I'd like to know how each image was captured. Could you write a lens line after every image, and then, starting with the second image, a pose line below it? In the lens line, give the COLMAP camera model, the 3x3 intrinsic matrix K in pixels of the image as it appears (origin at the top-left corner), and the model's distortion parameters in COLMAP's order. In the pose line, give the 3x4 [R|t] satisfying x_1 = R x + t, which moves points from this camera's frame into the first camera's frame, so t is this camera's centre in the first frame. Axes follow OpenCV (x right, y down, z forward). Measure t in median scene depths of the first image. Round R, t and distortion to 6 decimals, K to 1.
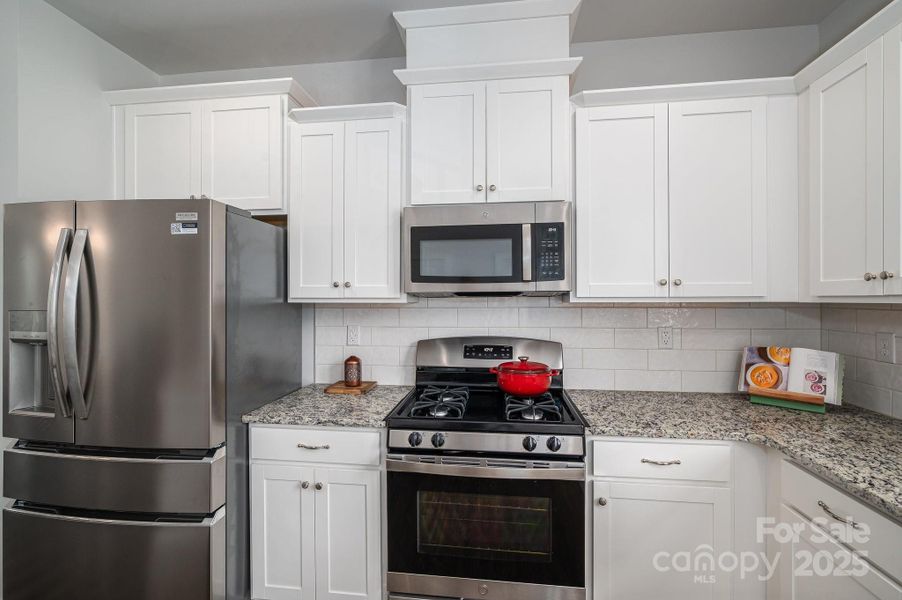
lens RADIAL K [[417.7, 0, 451.0], [0, 417.7, 300.0], [0, 0, 1]] dist [0.000018, -0.000361]
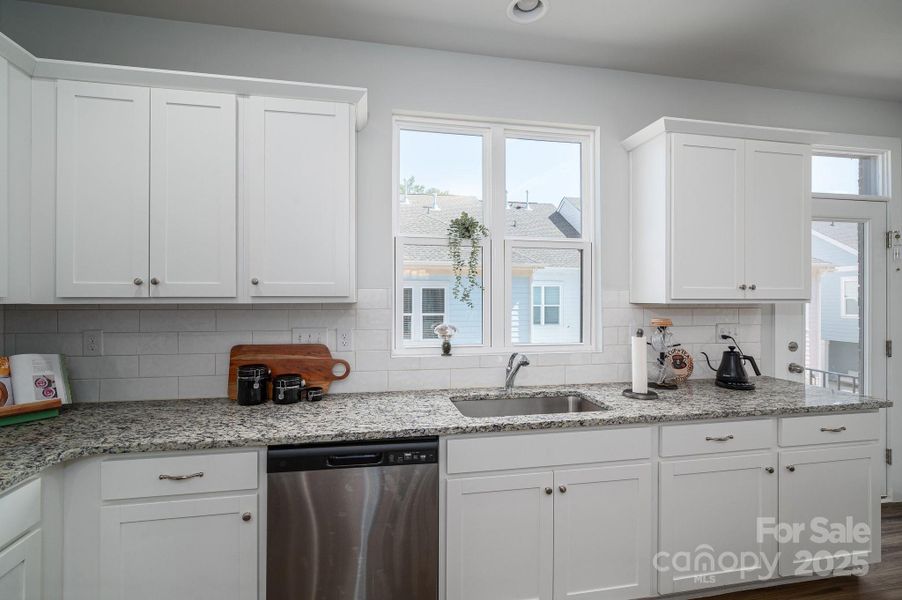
lens RADIAL K [[407.6, 0, 460.7], [0, 407.6, 297.9], [0, 0, 1]] dist [0.000076, -0.000131]
pose [[-0.335090, 0.002998, 0.942181, -0.311560], [-0.000640, 0.999994, -0.003410, -0.004191], [-0.942186, -0.001745, -0.335086, 0.403993]]
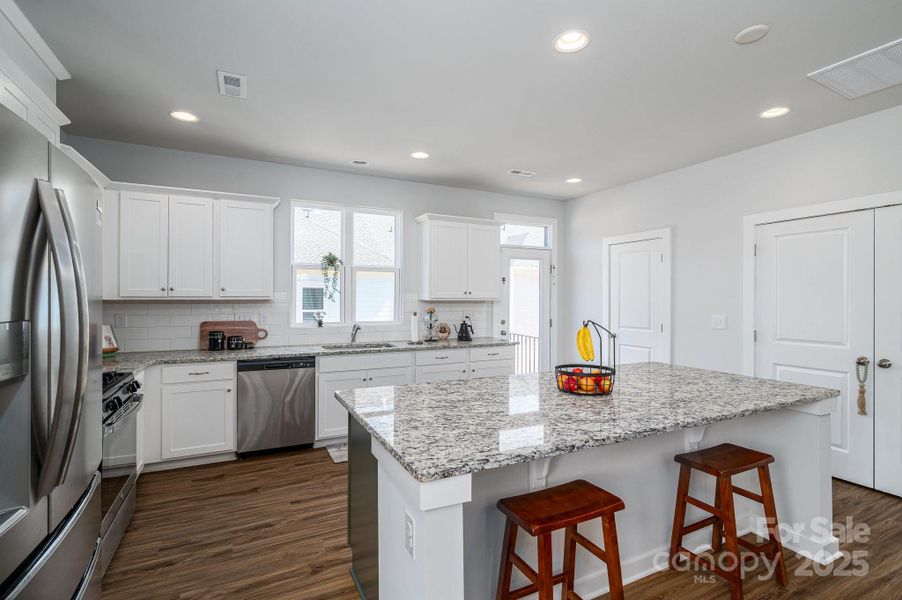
lens RADIAL K [[409.4, 0, 448.9], [0, 409.4, 296.8], [0, 0, 1]] dist [0.002932, 0.000274]
pose [[-0.561410, -0.001041, 0.827537, -1.494756], [-0.004258, 0.999990, -0.001631, -0.009193], [-0.827527, -0.004440, -0.561408, 0.739959]]
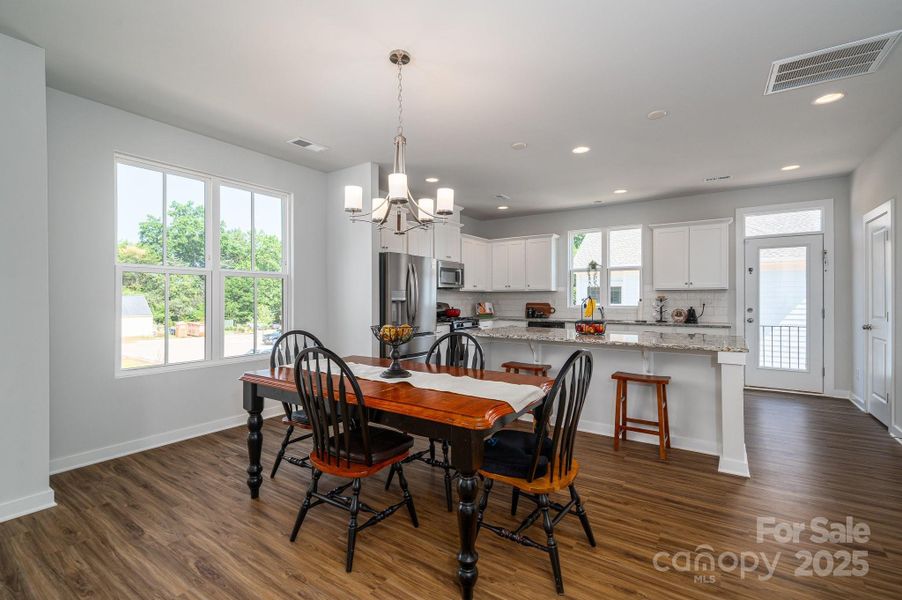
lens RADIAL K [[407.6, 0, 460.7], [0, 407.6, 297.9], [0, 0, 1]] dist [0.000076, -0.000131]
pose [[0.432874, -0.001523, 0.901453, -2.966623], [0.000991, 0.999999, 0.001213, 0.064898], [-0.901454, 0.000368, 0.432875, -0.535594]]
